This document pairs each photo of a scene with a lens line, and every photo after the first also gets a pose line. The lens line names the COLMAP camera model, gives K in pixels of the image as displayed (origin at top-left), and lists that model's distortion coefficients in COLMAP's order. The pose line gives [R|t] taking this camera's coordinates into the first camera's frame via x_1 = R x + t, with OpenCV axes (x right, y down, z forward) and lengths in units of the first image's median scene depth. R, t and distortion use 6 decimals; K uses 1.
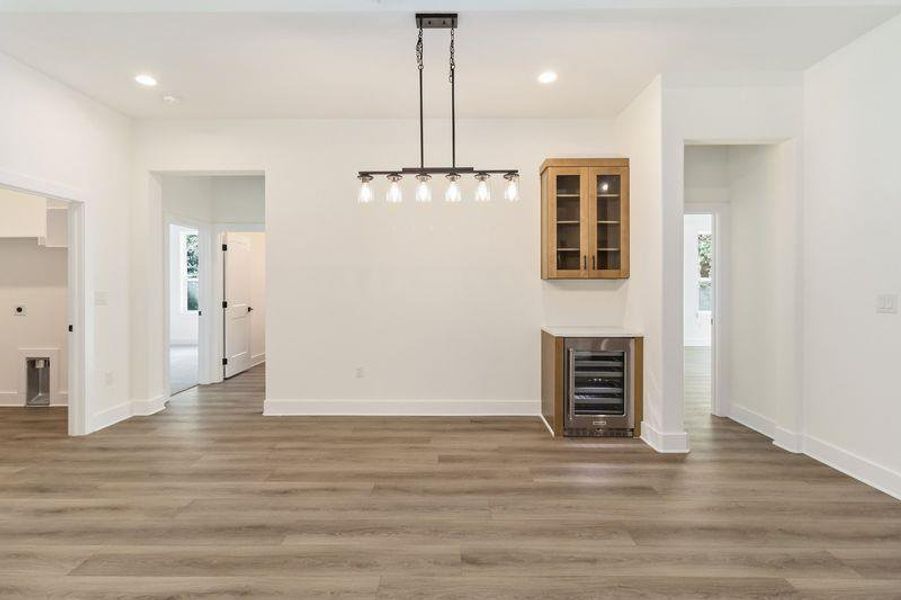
lens RADIAL K [[428.9, 0, 457.1], [0, 428.9, 292.3], [0, 0, 1]] dist [-0.004291, -0.000199]
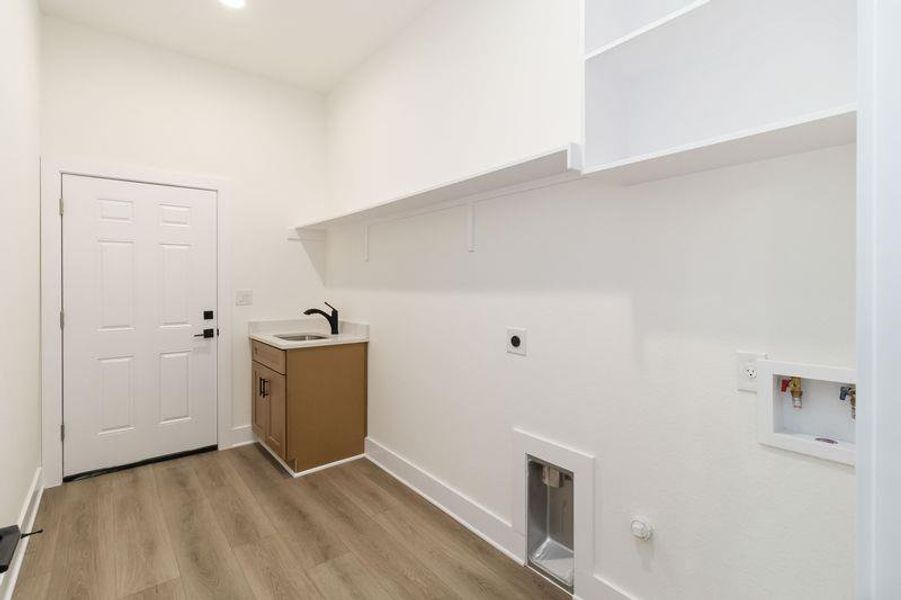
lens RADIAL K [[428.9, 0, 453.6], [0, 428.9, 297.1], [0, 0, 1]] dist [-0.004291, -0.000199]
pose [[0.629732, 0.010794, -0.776737, -0.715007], [-0.008309, 0.999940, 0.007159, -0.010747], [0.776768, 0.001946, 0.629784, 0.662562]]
